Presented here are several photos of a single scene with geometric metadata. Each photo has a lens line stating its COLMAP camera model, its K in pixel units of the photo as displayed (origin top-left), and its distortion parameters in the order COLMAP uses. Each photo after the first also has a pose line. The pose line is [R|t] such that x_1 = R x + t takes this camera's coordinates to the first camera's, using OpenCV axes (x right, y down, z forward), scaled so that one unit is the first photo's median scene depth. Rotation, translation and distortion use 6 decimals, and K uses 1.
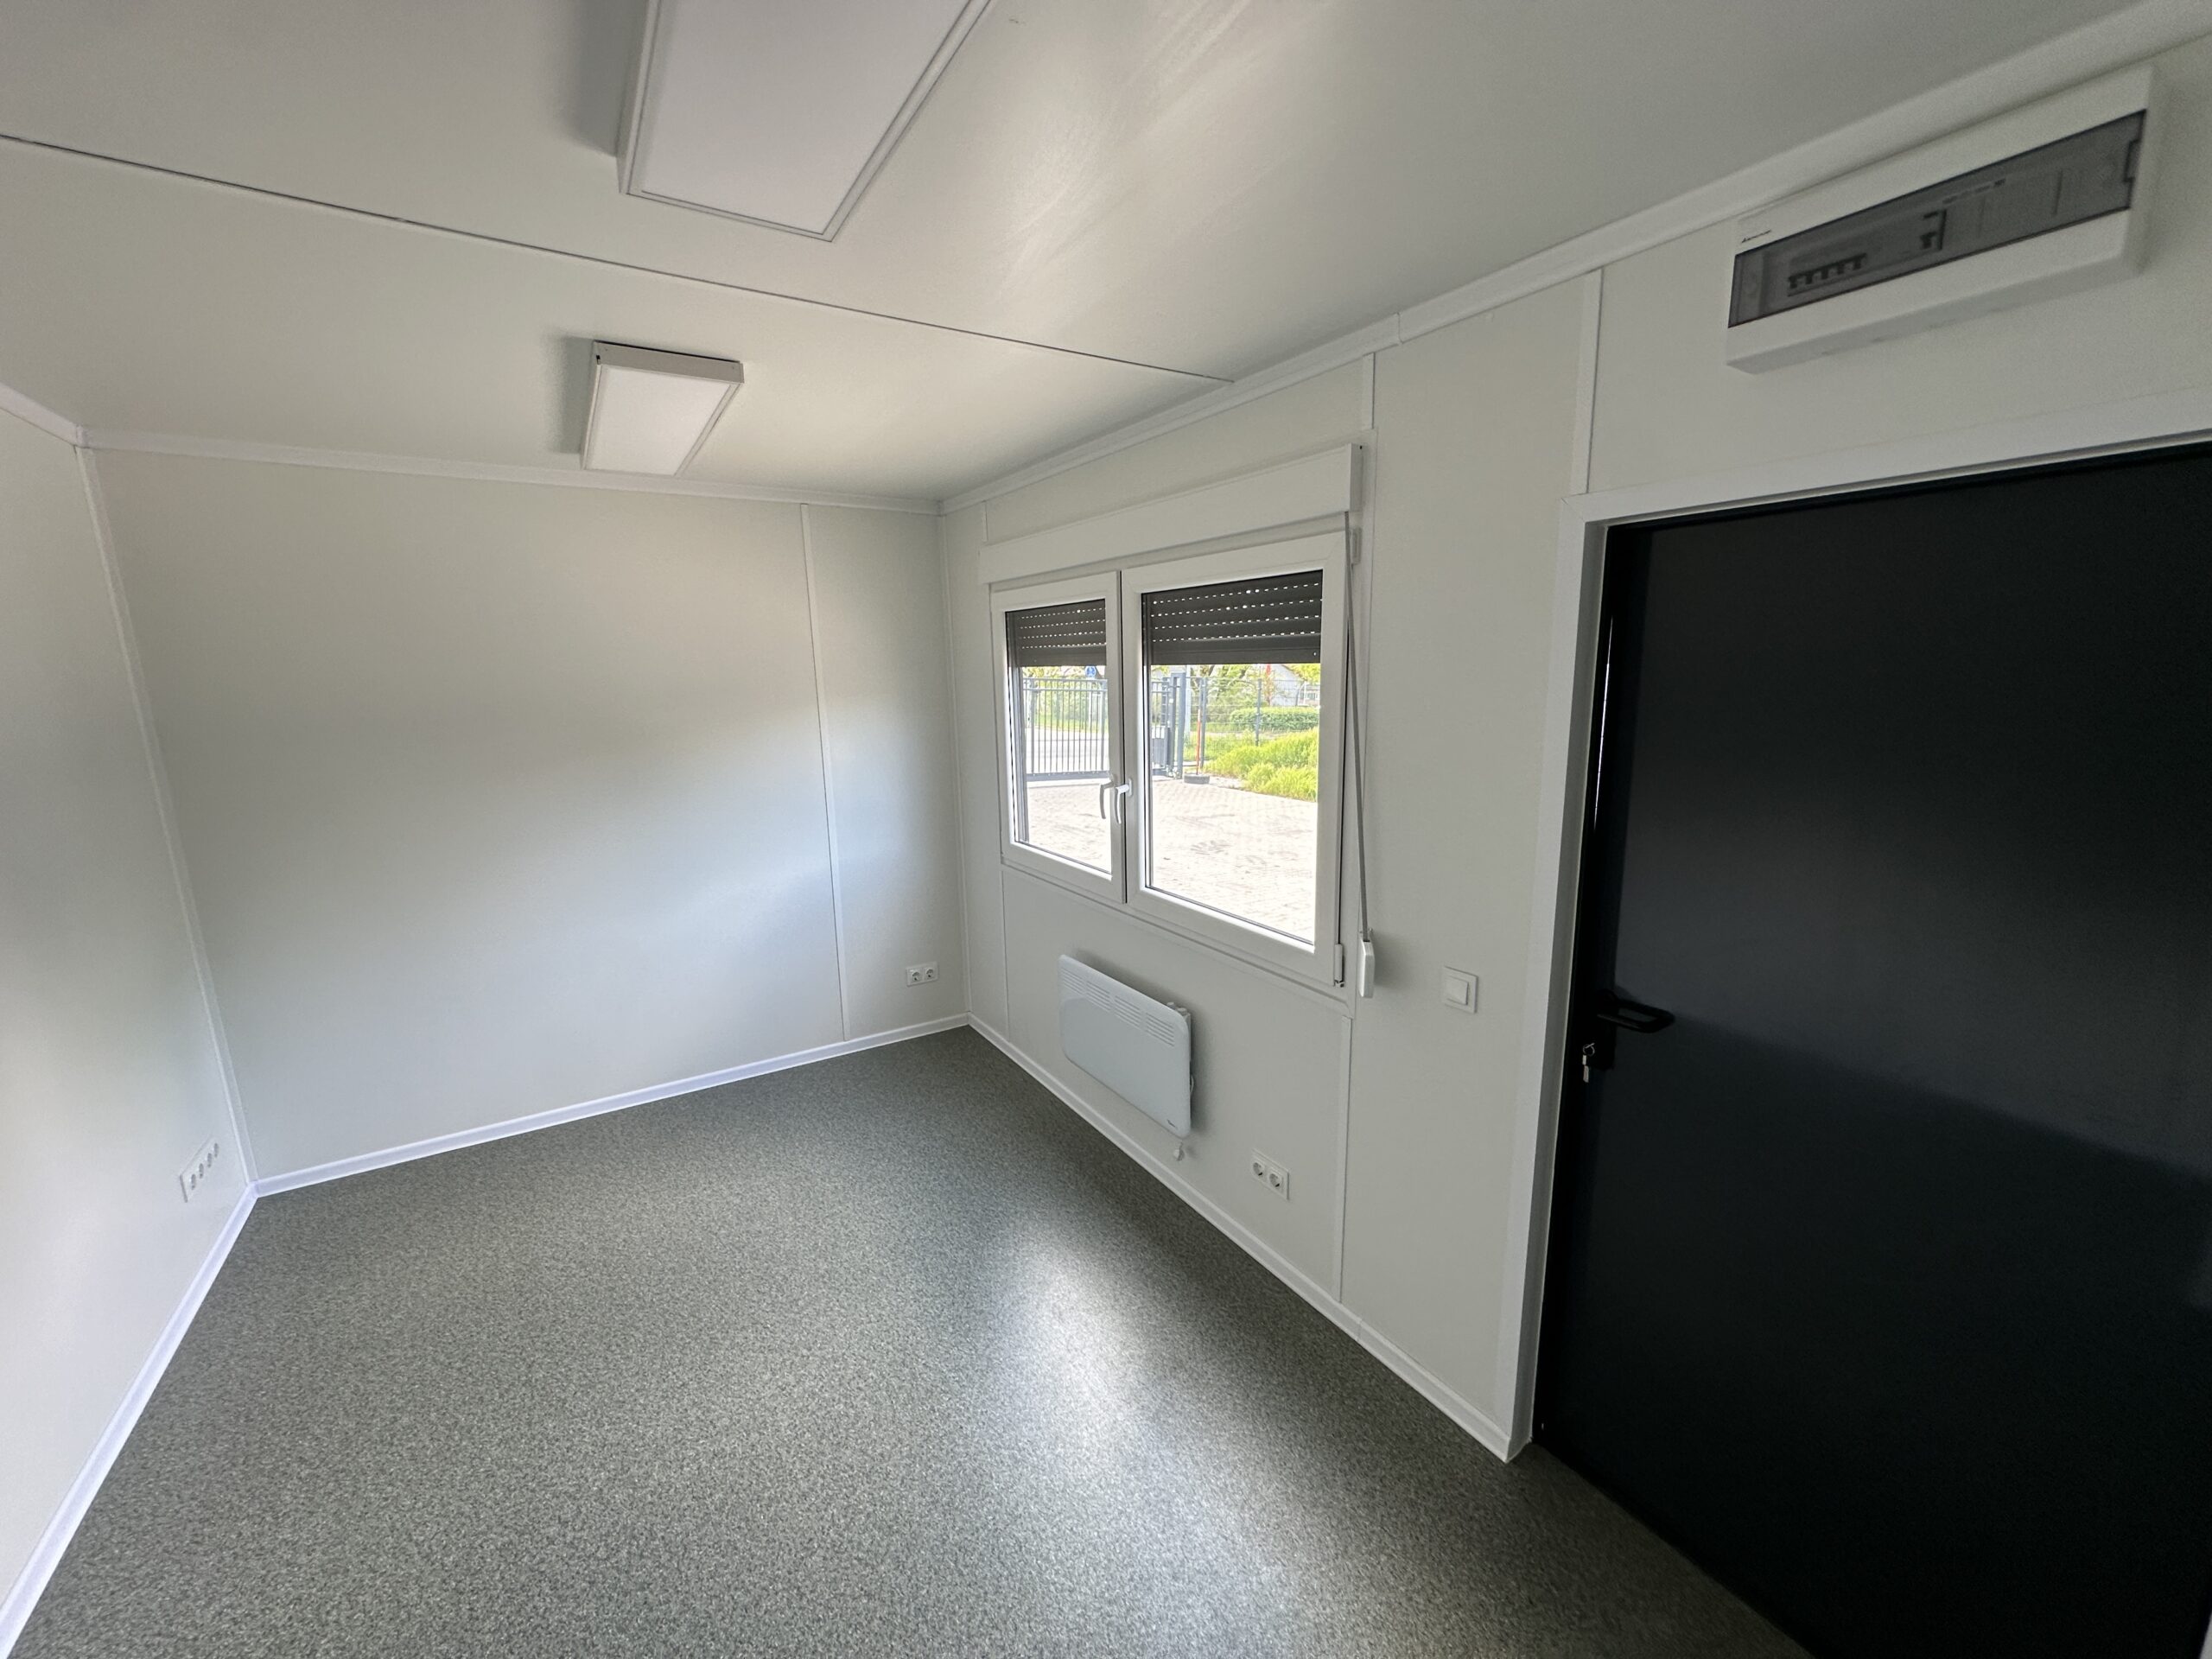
lens RADIAL K [[880.1, 0, 1112.3], [0, 880.1, 833.9], [0, 0, 1]] dist [-0.002277, 0.000005]
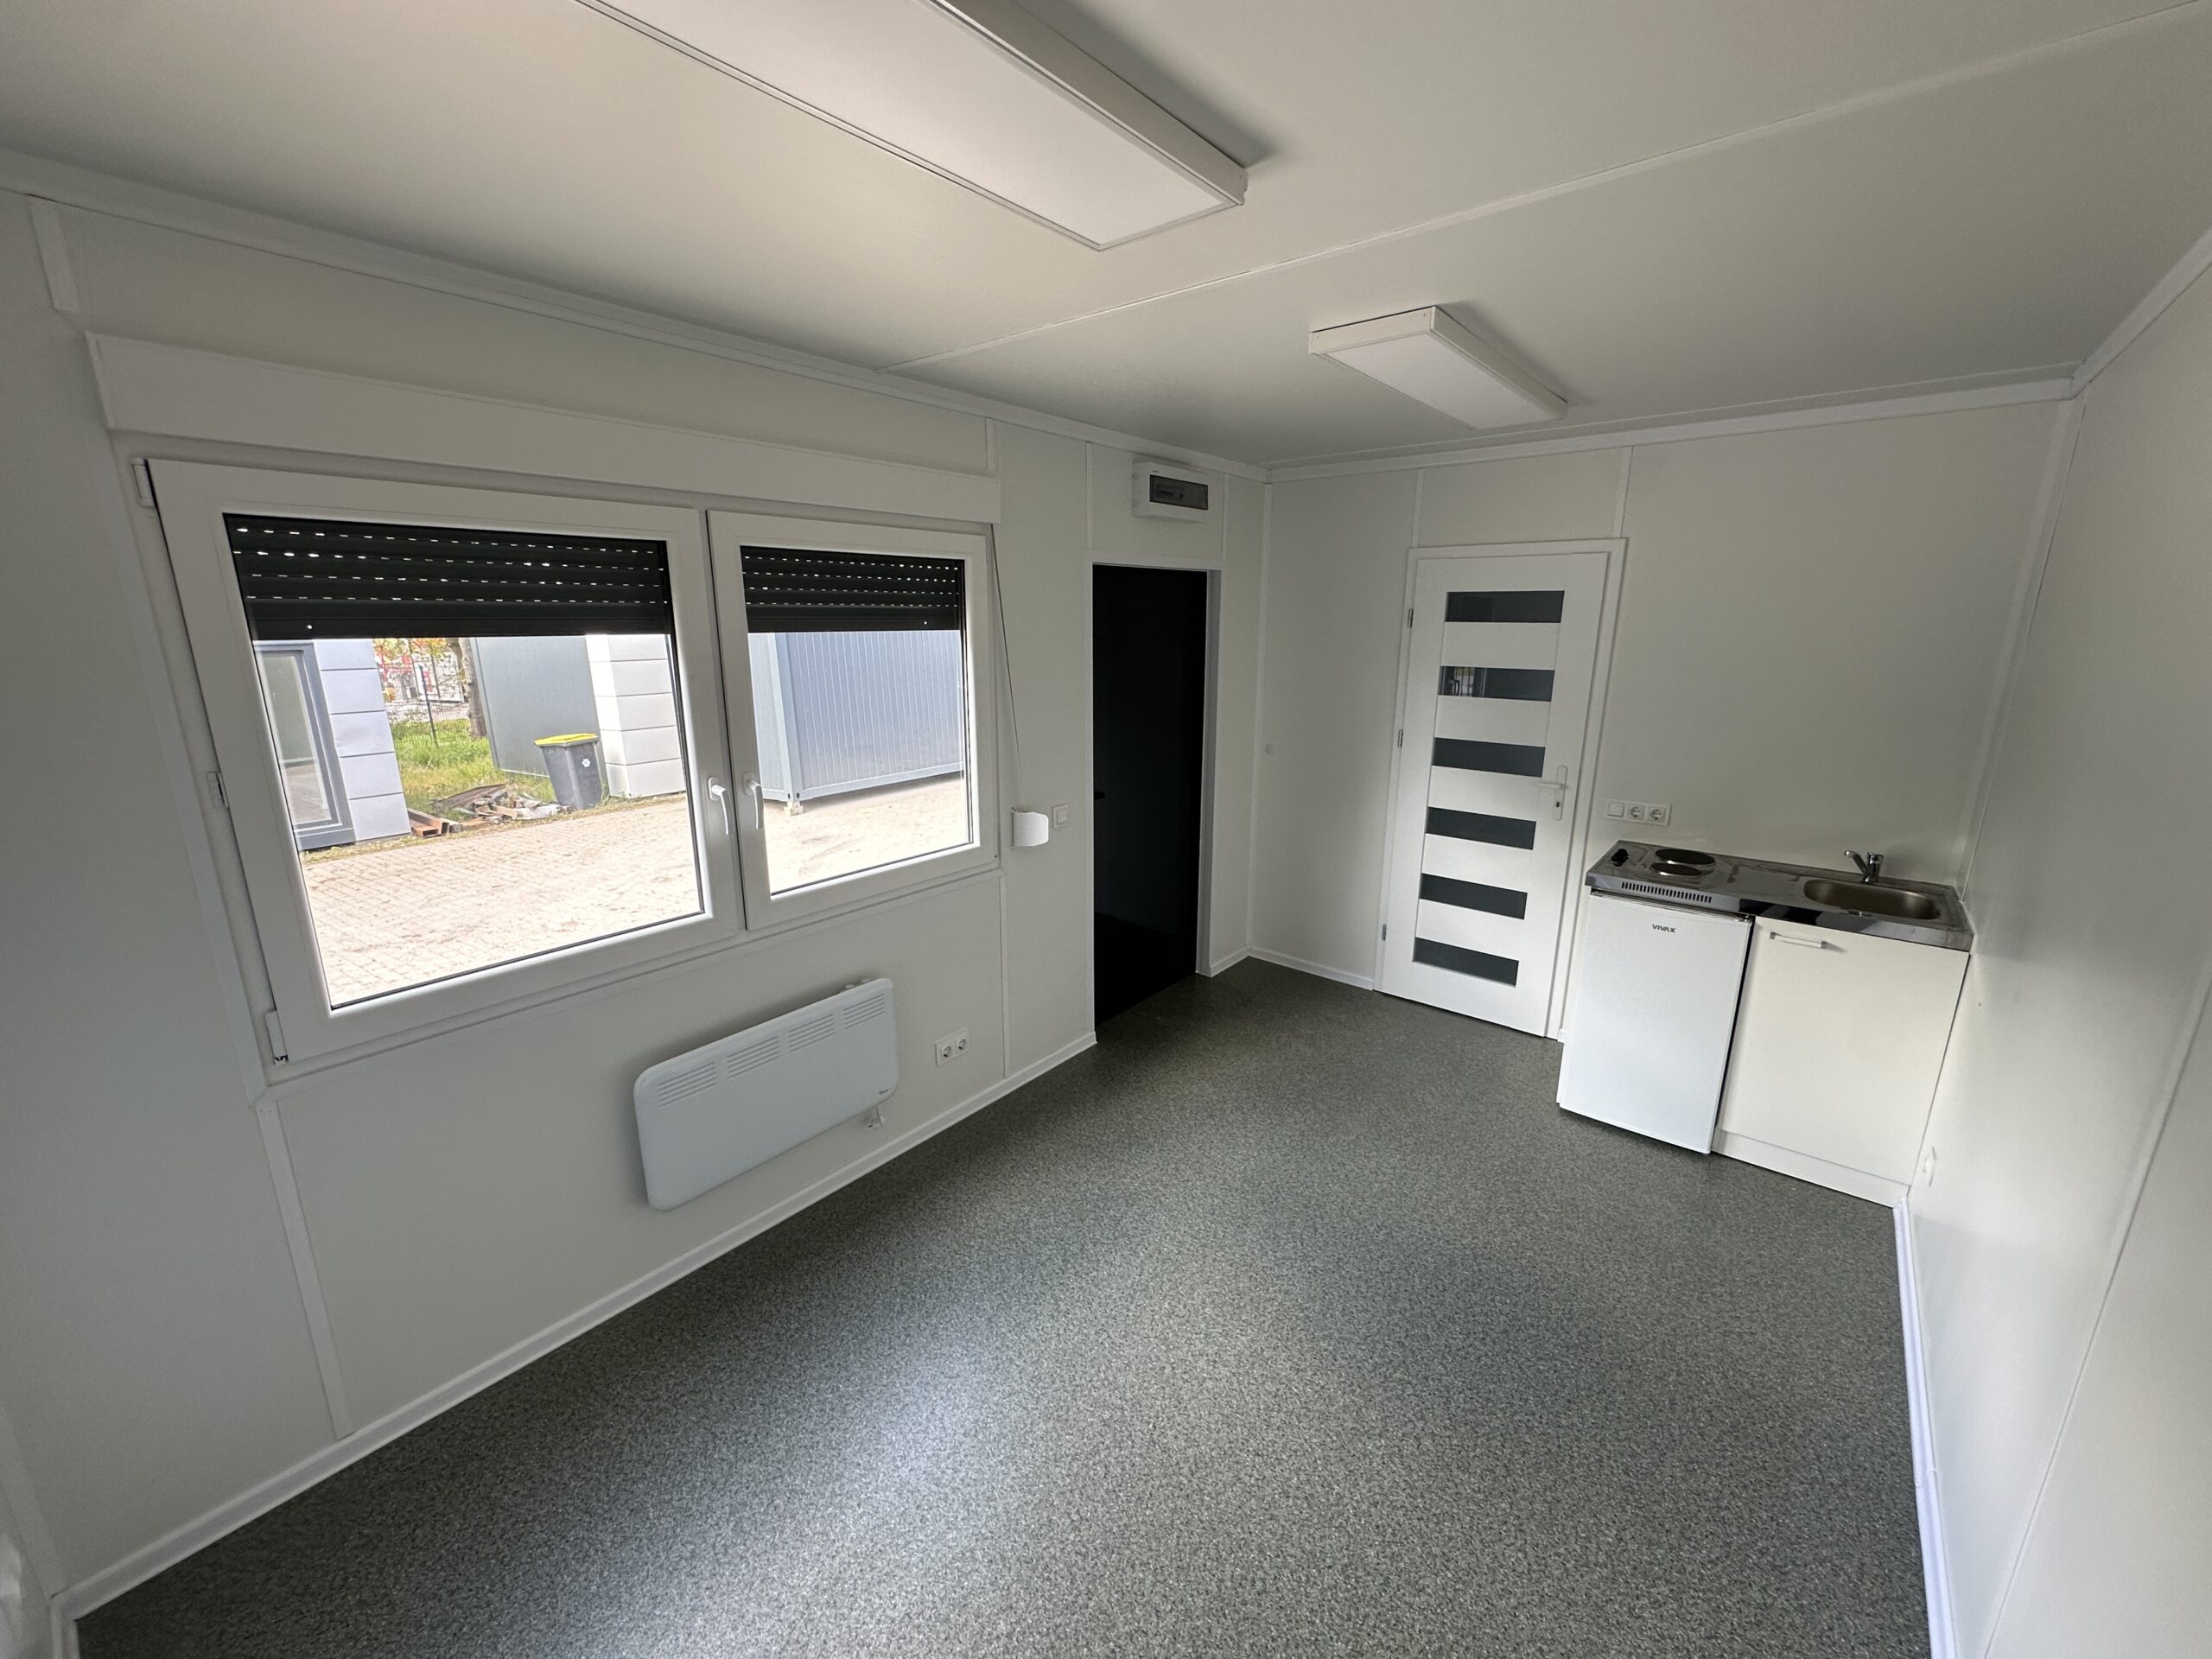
lens RADIAL K [[880.1, 0, 1110.1], [0, 880.1, 829.3], [0, 0, 1]] dist [-0.002277, 0.000005]
pose [[-0.313530, -0.208584, 0.926386, -1.087176], [0.183793, 0.943798, 0.274709, -0.224366], [-0.931622, 0.256393, -0.257573, 1.161014]]
